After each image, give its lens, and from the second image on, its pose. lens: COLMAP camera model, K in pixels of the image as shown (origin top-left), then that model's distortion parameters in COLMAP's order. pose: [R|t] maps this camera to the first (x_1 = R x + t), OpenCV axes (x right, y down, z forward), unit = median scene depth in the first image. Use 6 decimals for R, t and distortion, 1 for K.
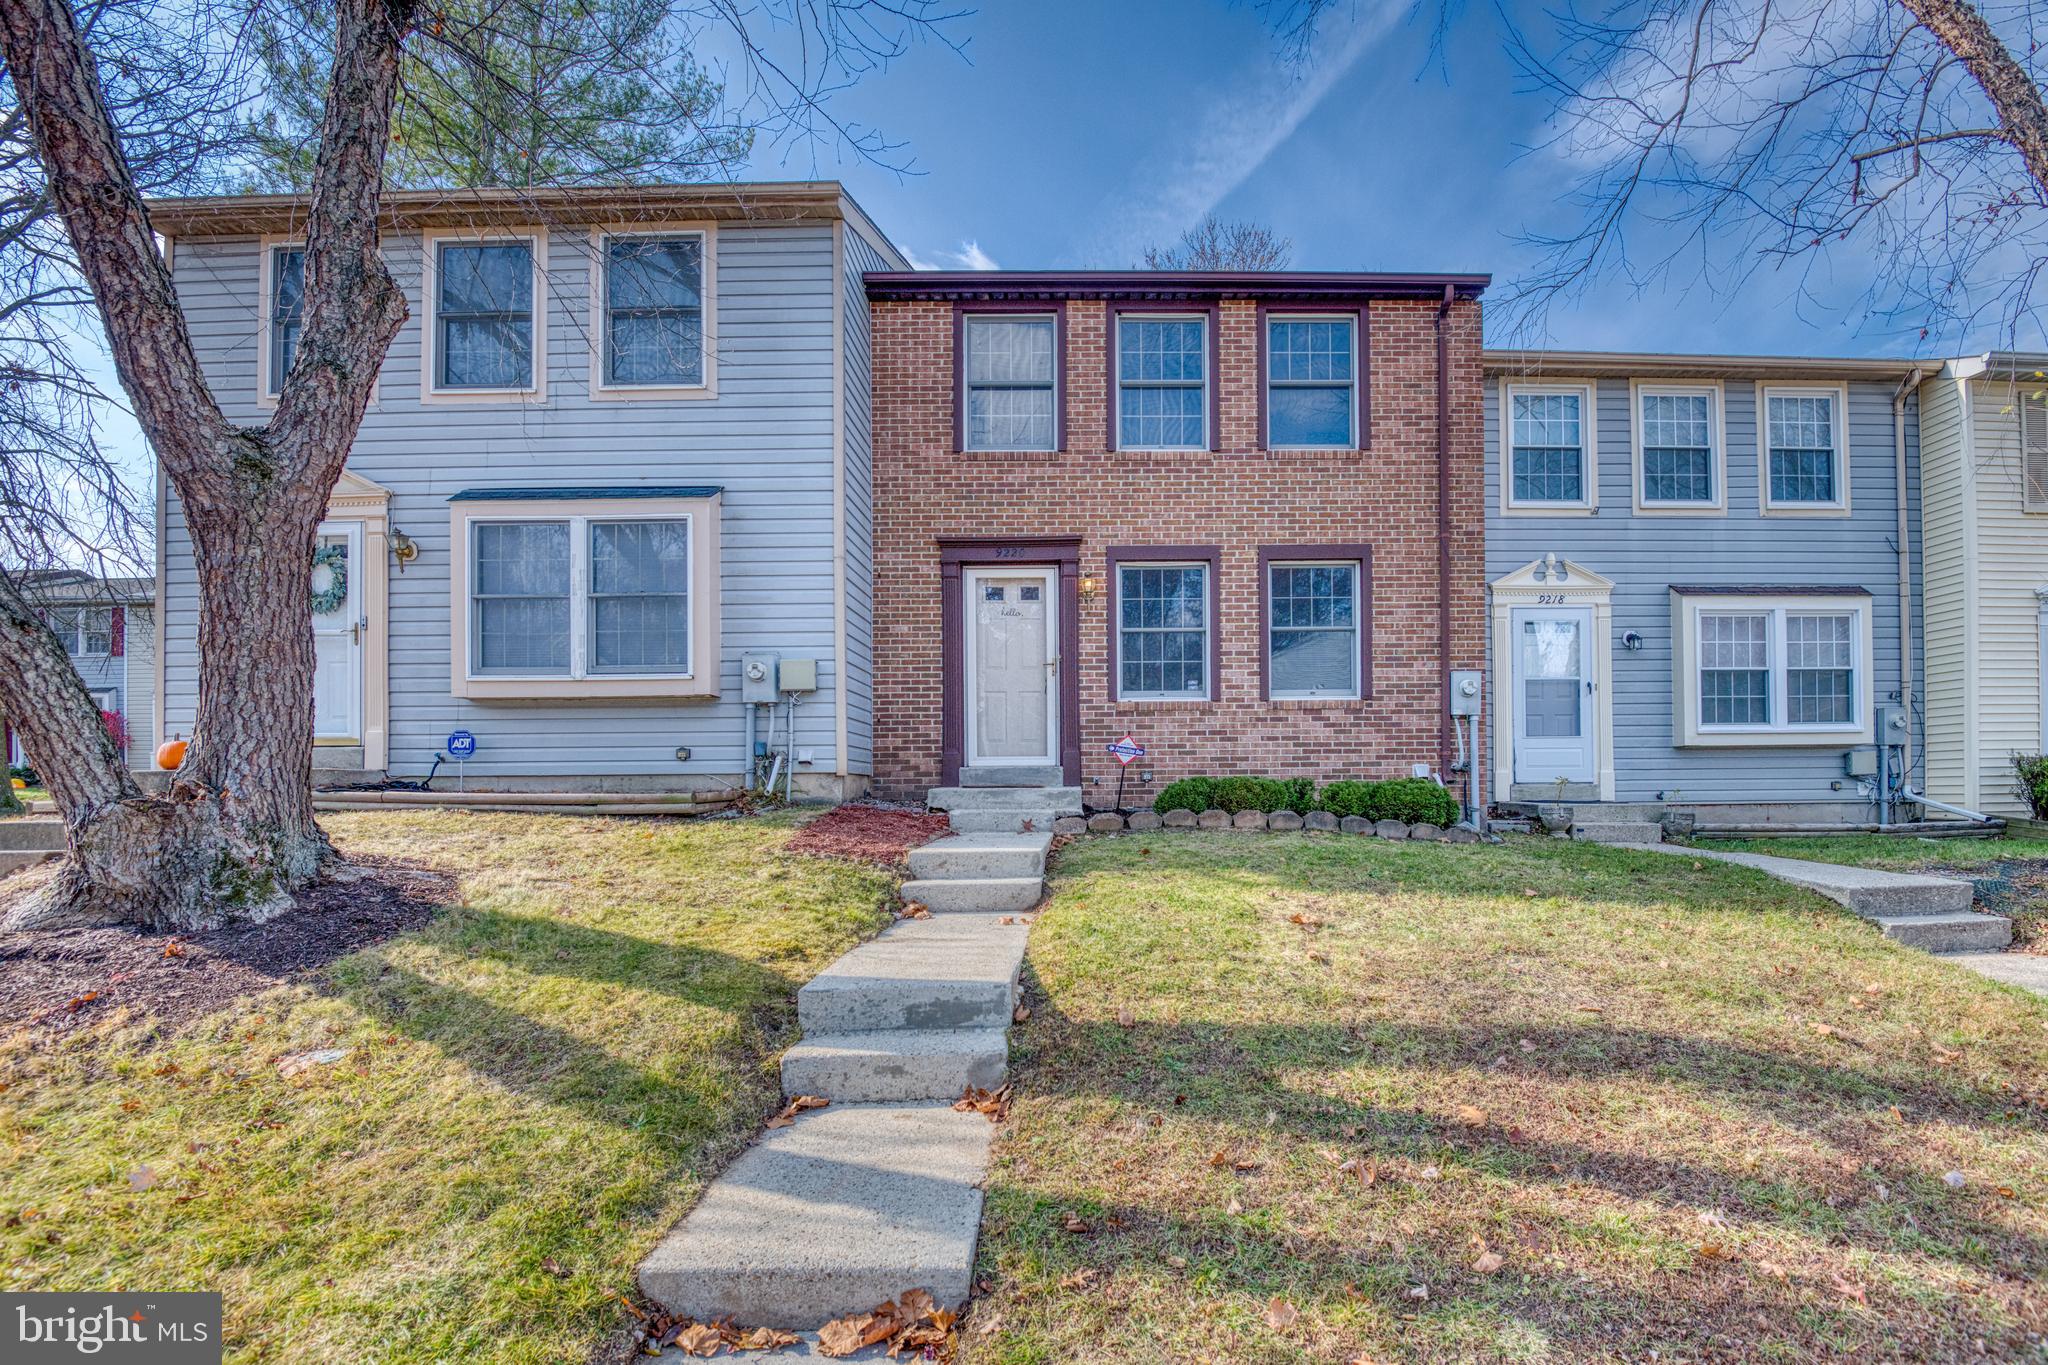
lens RADIAL K [[969.1, 0, 963.8], [0, 969.1, 745.7], [0, 0, 1]] dist [-0.021977, -0.005699]
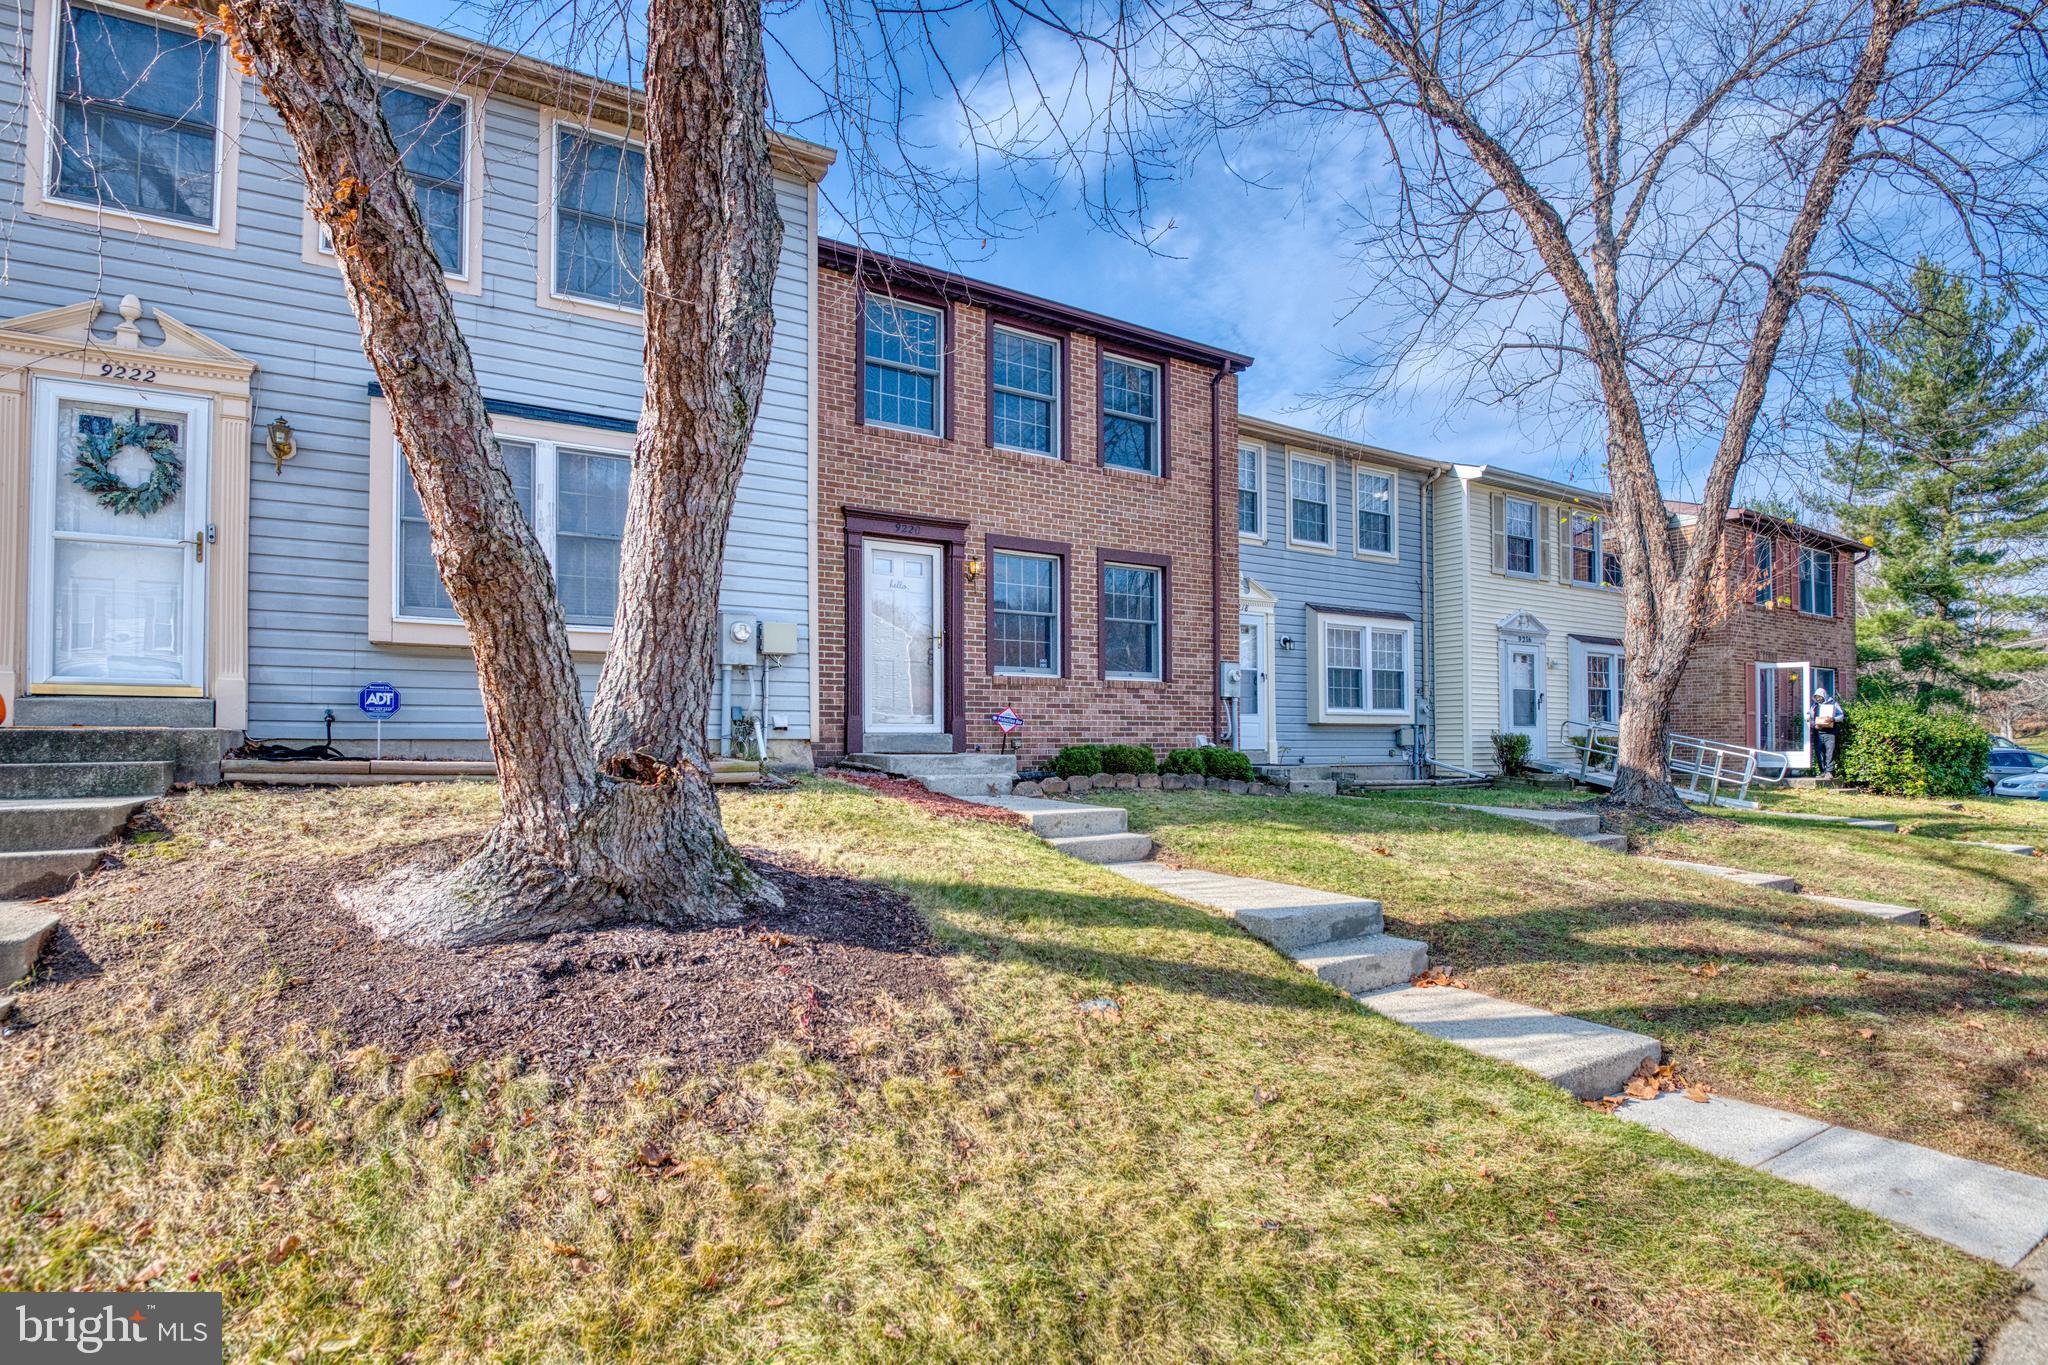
lens RADIAL K [[994.8, 0, 1022.5], [0, 994.8, 686.6], [0, 0, 1]] dist [-0.025836, -0.000924]
pose [[0.855093, 0.036314, 0.517201, -0.390662], [-0.026323, 0.999298, -0.026643, -0.003805], [-0.517806, 0.009168, 0.855449, 0.017096]]
